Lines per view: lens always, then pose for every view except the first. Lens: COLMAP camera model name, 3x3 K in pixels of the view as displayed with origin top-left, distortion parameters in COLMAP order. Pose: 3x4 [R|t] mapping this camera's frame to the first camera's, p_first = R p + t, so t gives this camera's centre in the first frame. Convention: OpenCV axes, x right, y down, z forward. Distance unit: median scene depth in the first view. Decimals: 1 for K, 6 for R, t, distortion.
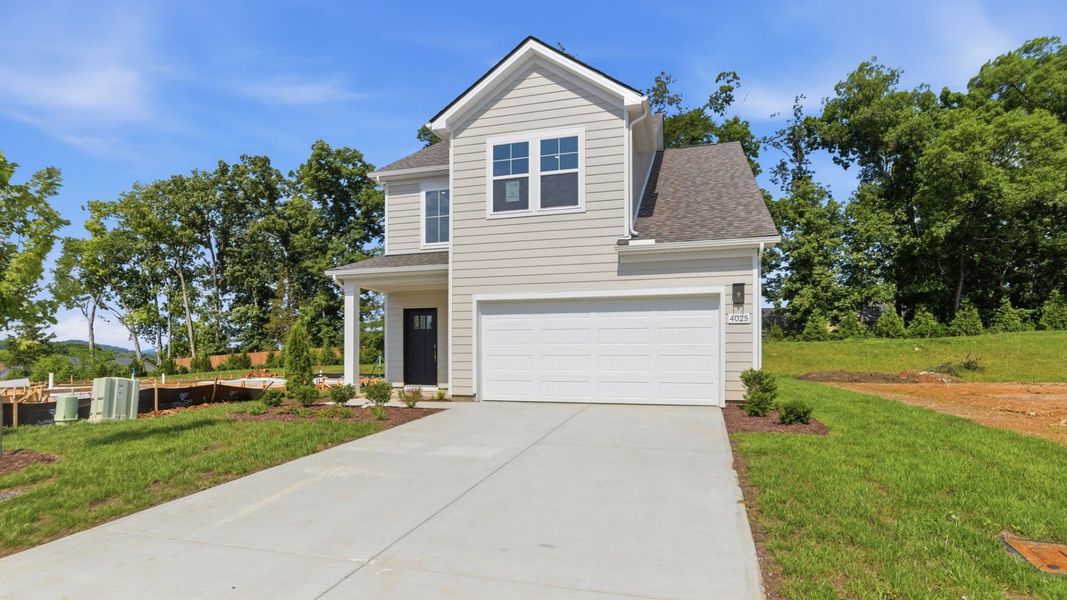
lens RADIAL K [[507.6, 0, 533.4], [0, 507.6, 282.7], [0, 0, 1]] dist [0.001054, 0.000509]
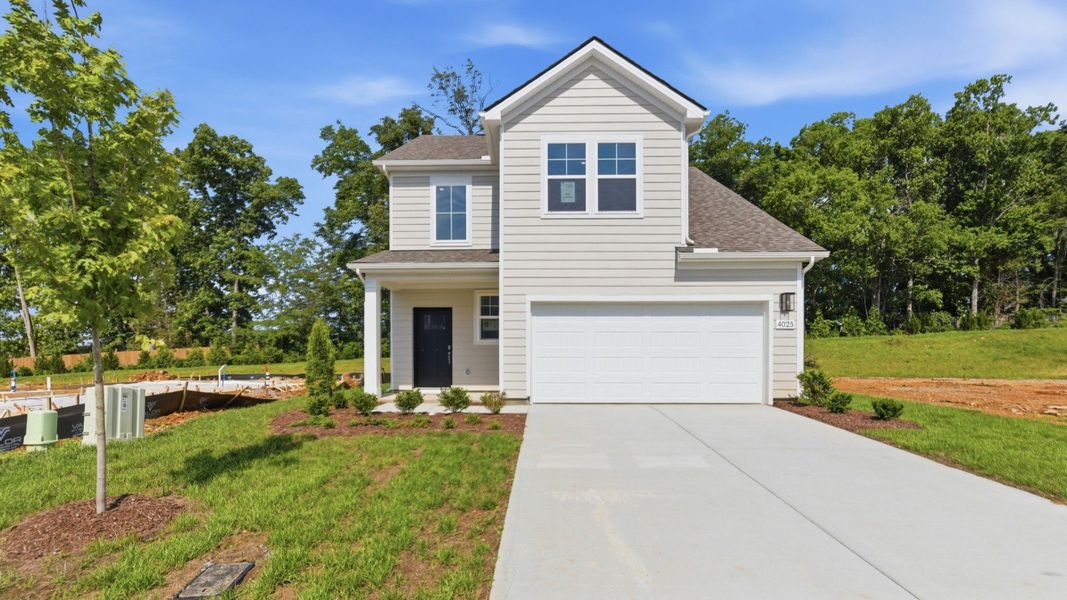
lens RADIAL K [[467.5, 0, 533.5], [0, 467.5, 300.0], [0, 0, 1]] dist [0.001717, 0.000431]
pose [[0.969492, 0.030444, 0.243225, -0.318424], [-0.036510, 0.999124, 0.020470, 0.013915], [-0.242388, -0.028726, 0.969754, 0.125101]]
